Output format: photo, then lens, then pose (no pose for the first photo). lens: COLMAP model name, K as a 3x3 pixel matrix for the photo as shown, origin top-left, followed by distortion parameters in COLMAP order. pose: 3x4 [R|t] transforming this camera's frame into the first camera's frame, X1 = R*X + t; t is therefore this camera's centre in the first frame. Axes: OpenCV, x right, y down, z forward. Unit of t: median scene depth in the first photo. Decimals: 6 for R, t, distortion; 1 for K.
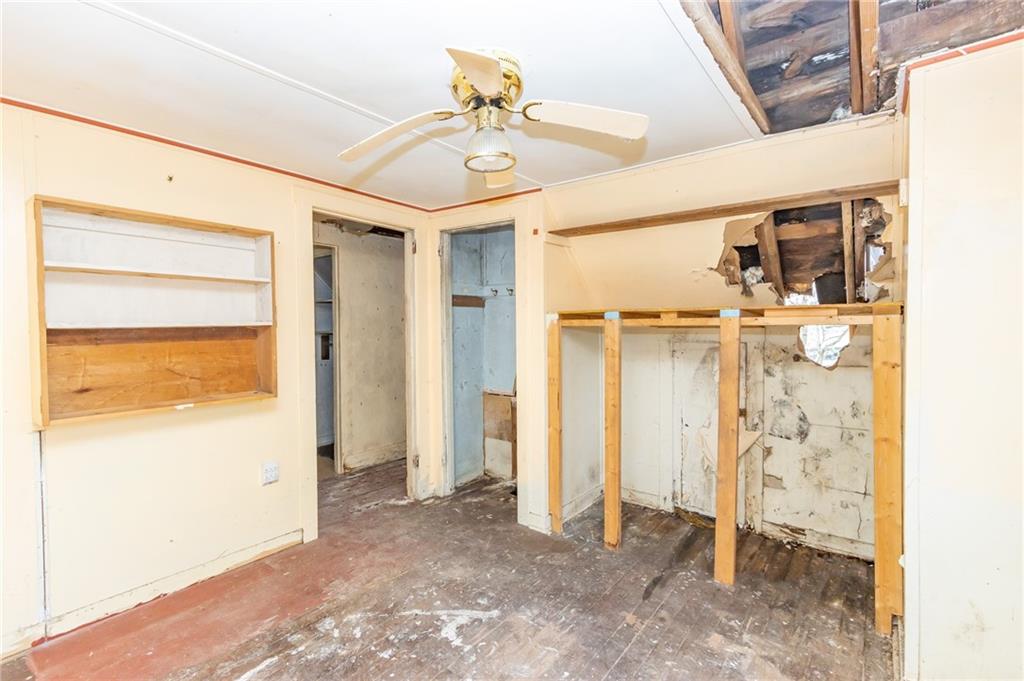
lens RADIAL K [[476.2, 0, 509.9], [0, 476.2, 329.3], [0, 0, 1]] dist [0.001650, 0.000319]
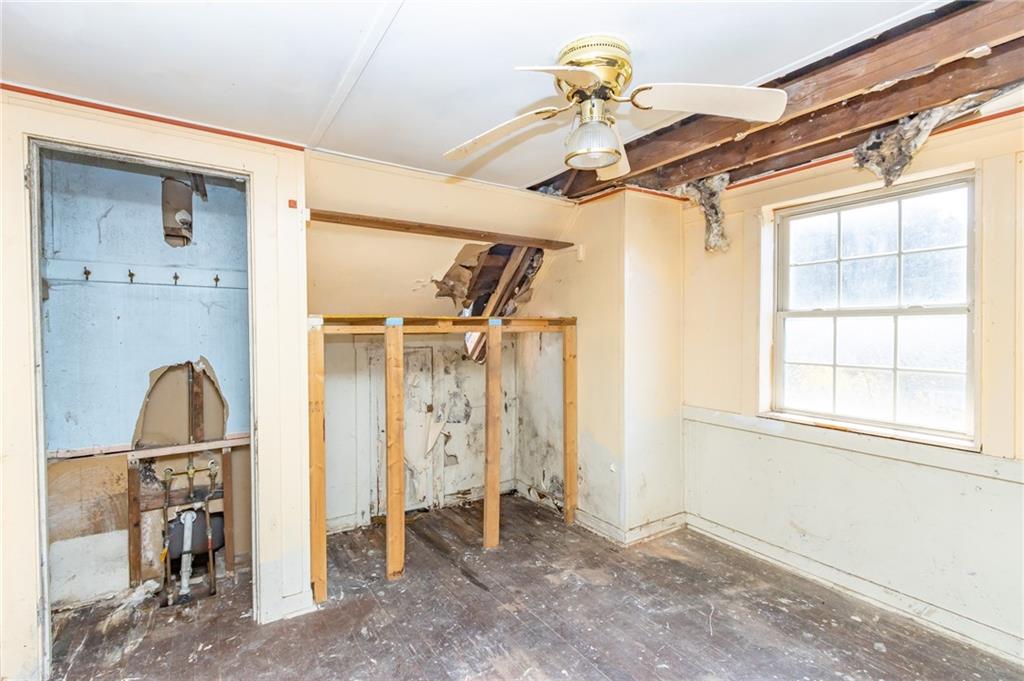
lens RADIAL K [[458.8, 0, 513.7], [0, 458.8, 331.7], [0, 0, 1]] dist [-0.001322, -0.000022]
pose [[0.317433, -0.000588, 0.948281, -0.528721], [0.010994, 0.999935, -0.003060, -0.004342], [-0.948217, 0.011397, 0.317419, 0.486629]]
